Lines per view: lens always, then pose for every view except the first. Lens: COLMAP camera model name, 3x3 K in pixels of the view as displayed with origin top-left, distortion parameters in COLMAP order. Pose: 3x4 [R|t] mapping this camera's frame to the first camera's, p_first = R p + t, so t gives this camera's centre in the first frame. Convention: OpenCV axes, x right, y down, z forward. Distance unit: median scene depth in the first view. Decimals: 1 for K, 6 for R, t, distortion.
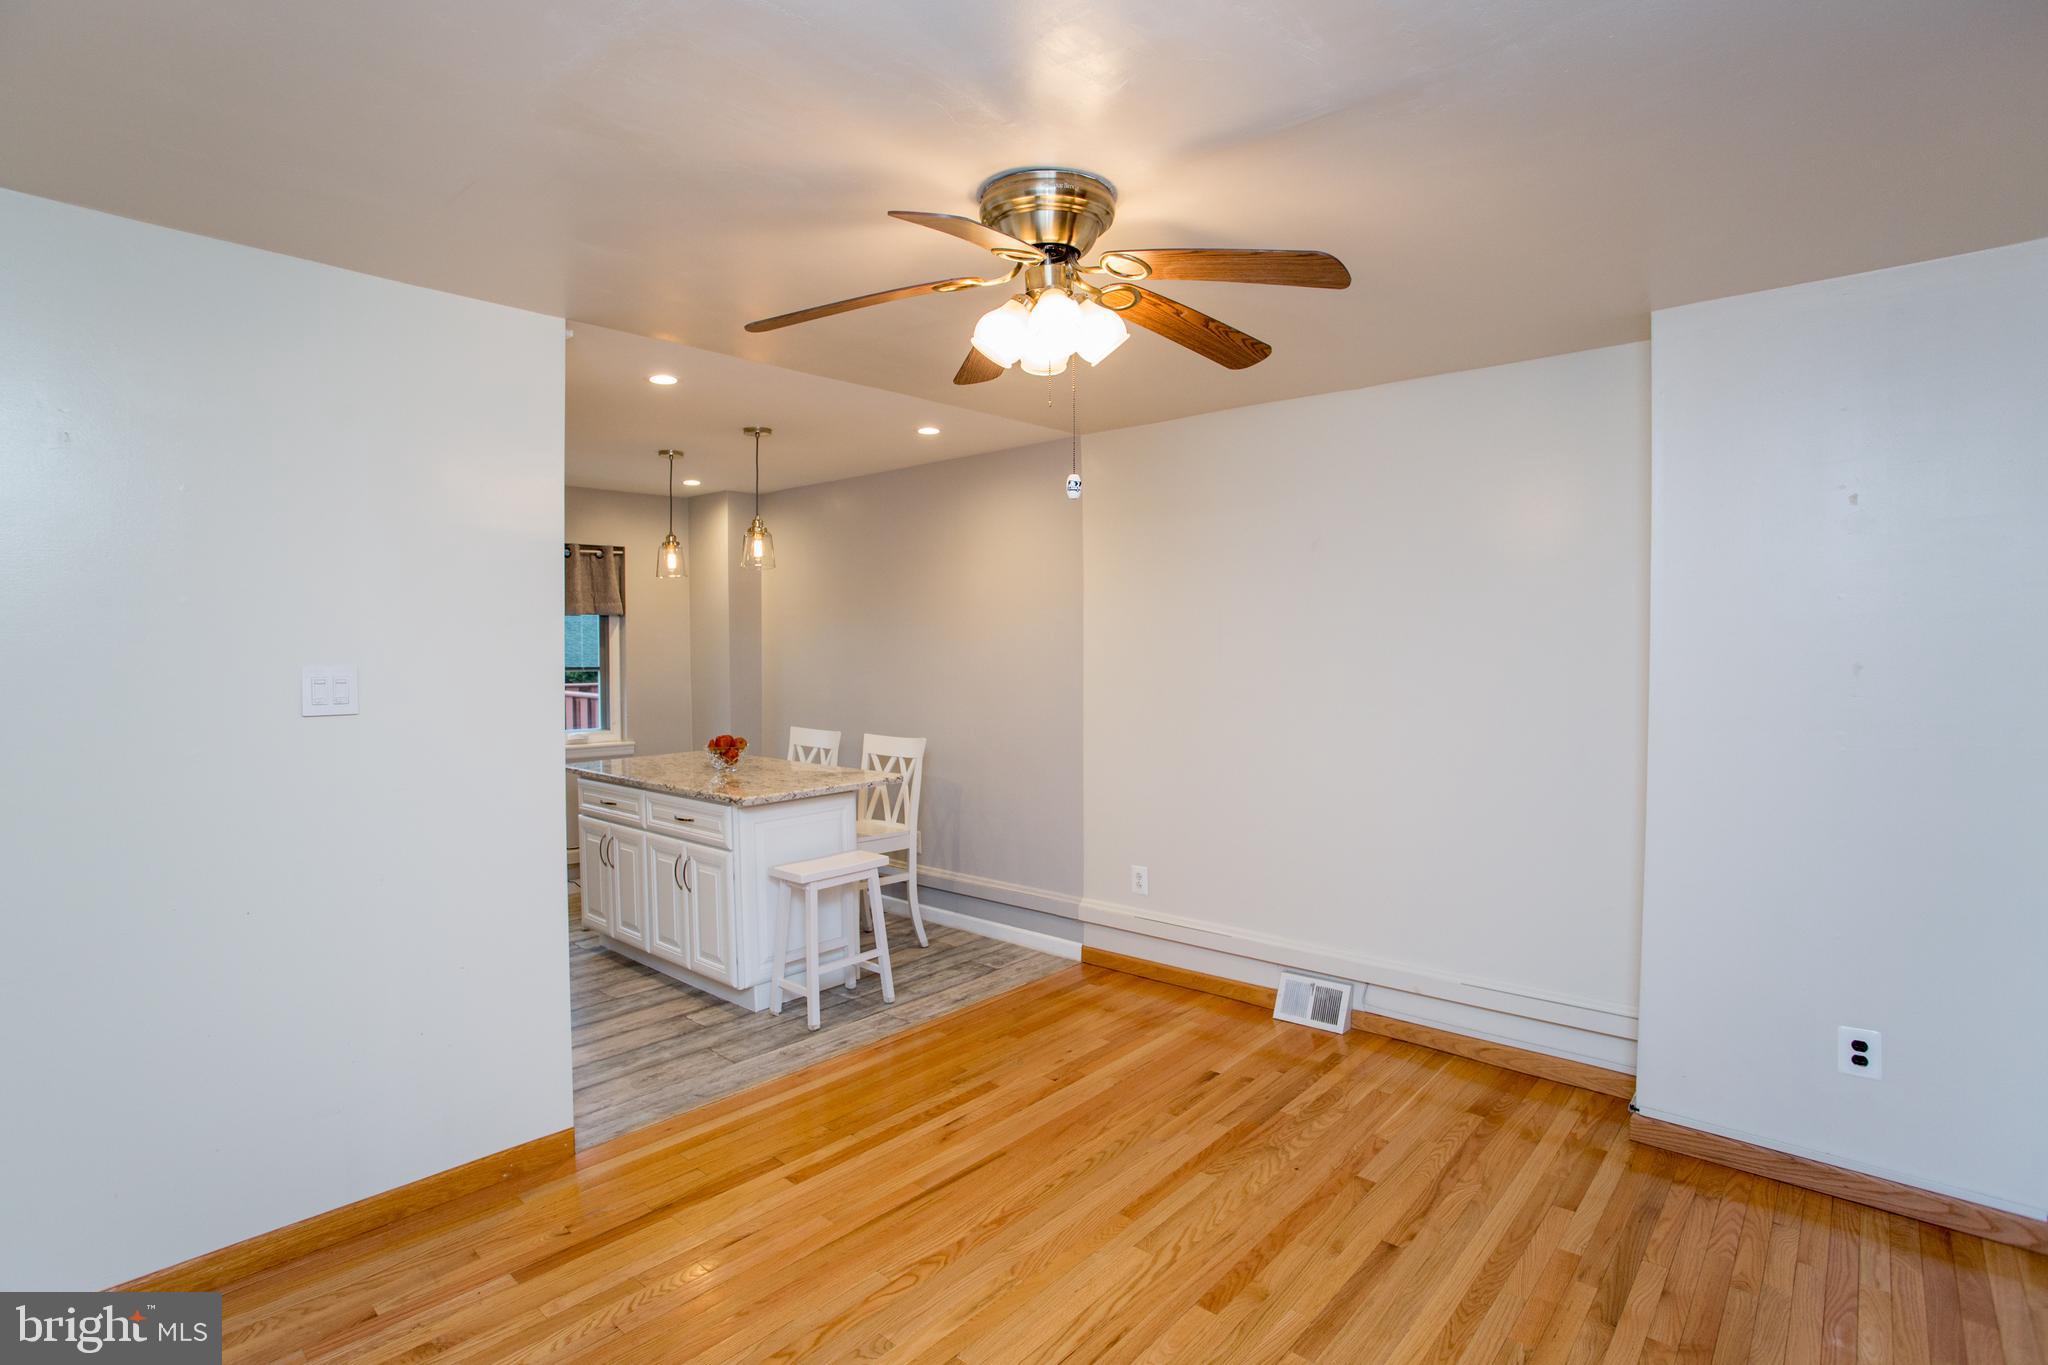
lens RADIAL K [[987.8, 0, 1034.6], [0, 987.8, 695.3], [0, 0, 1]] dist [-0.063054, 0.023406]
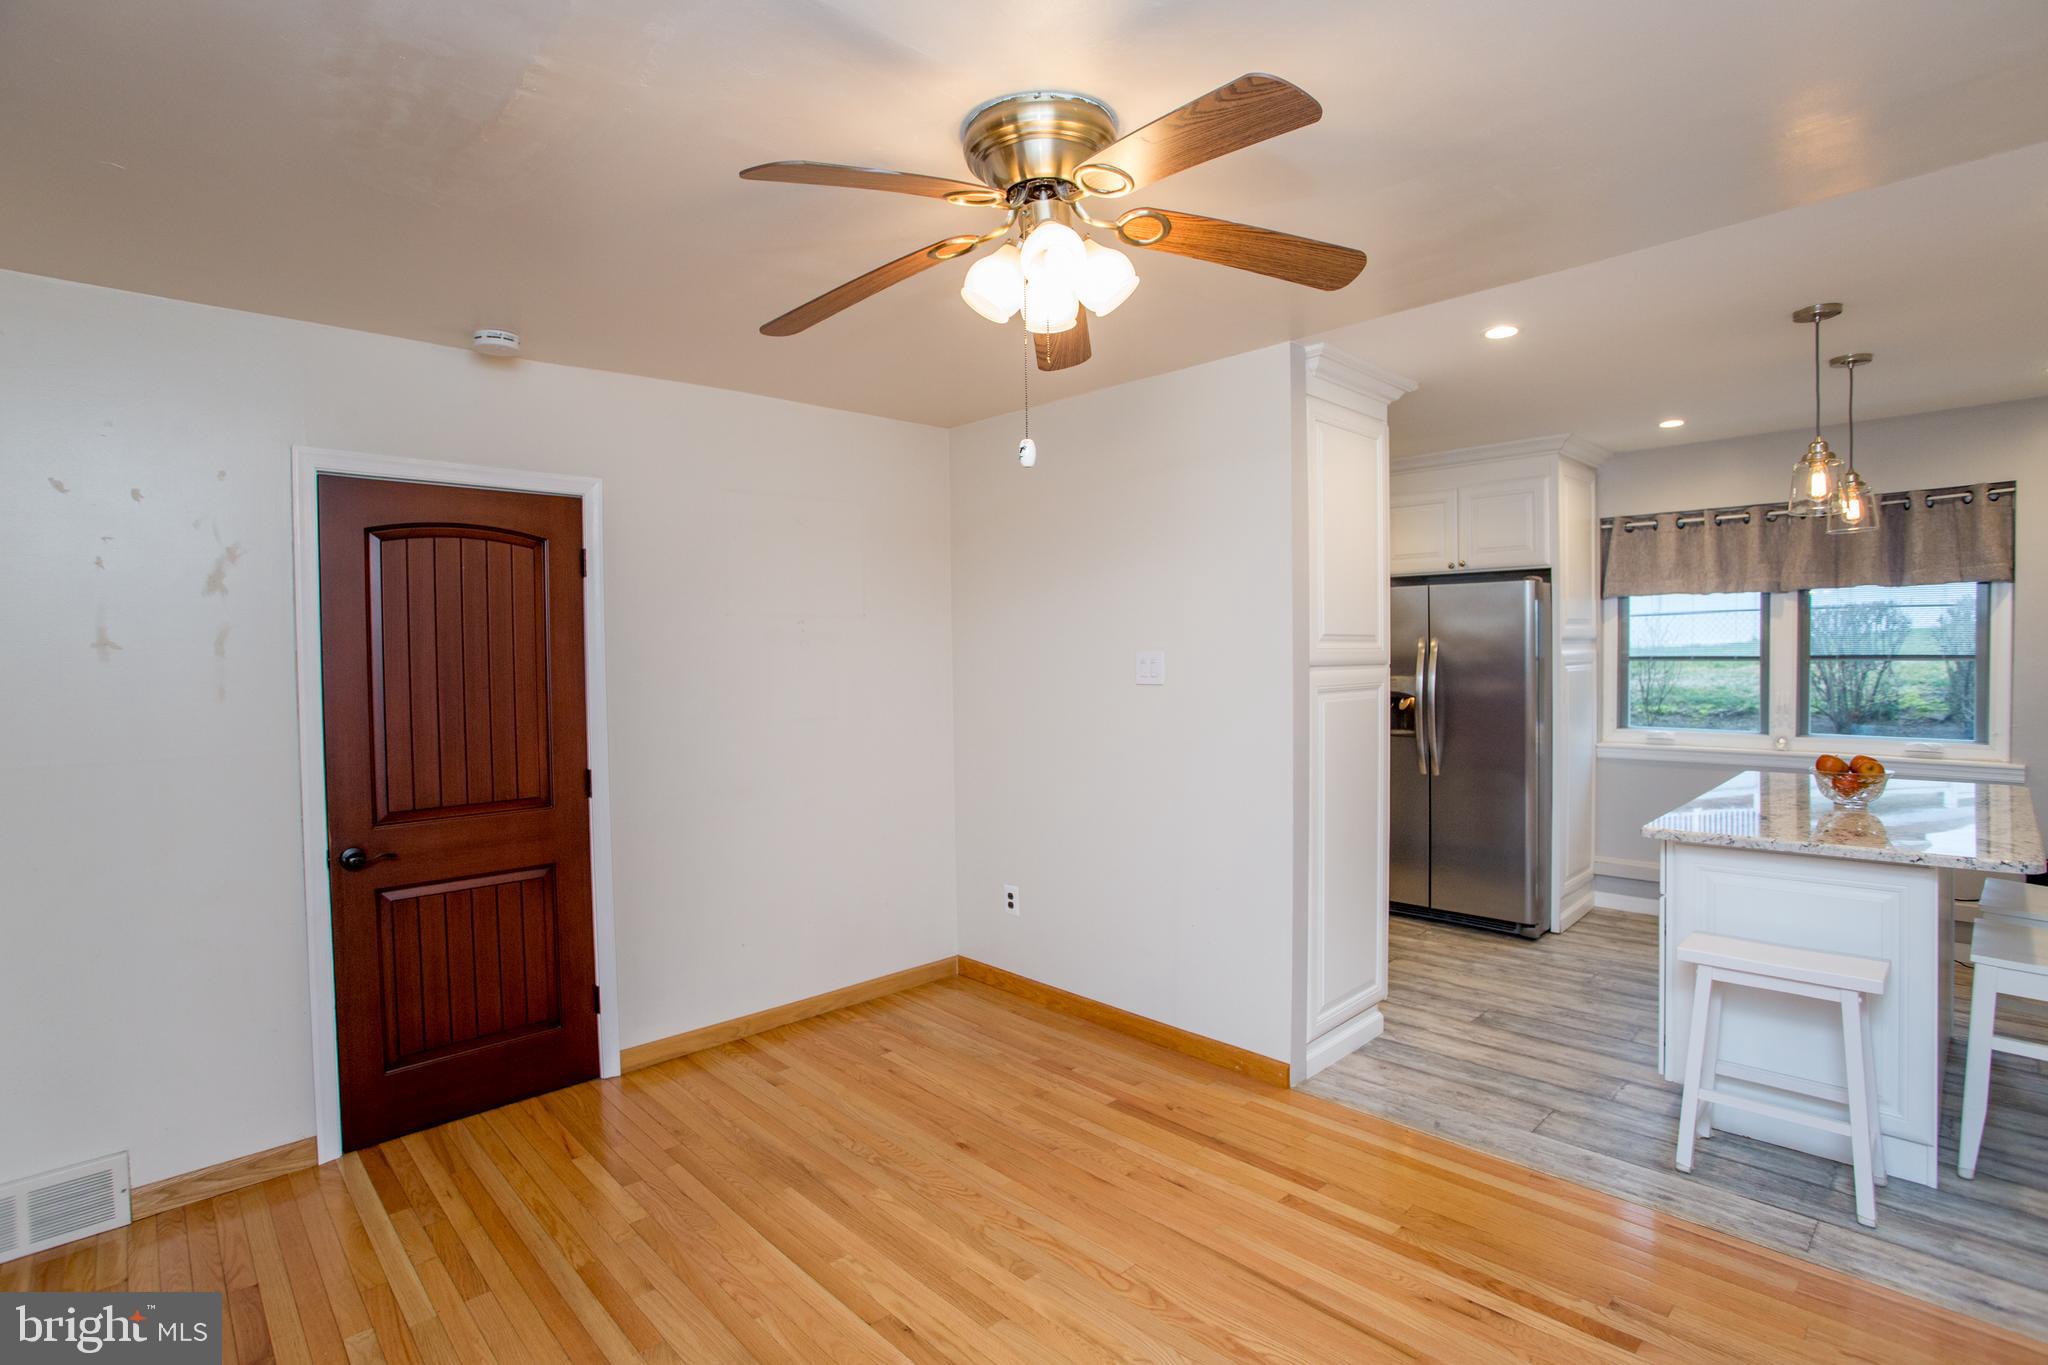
lens RADIAL K [[987.8, 0, 1011.5], [0, 987.8, 671.6], [0, 0, 1]] dist [-0.063054, 0.023406]
pose [[-0.090044, 0.024685, -0.995632, 0.570877], [-0.030988, 0.999139, 0.027574, -0.025047], [0.995456, 0.033335, -0.089202, 0.654167]]
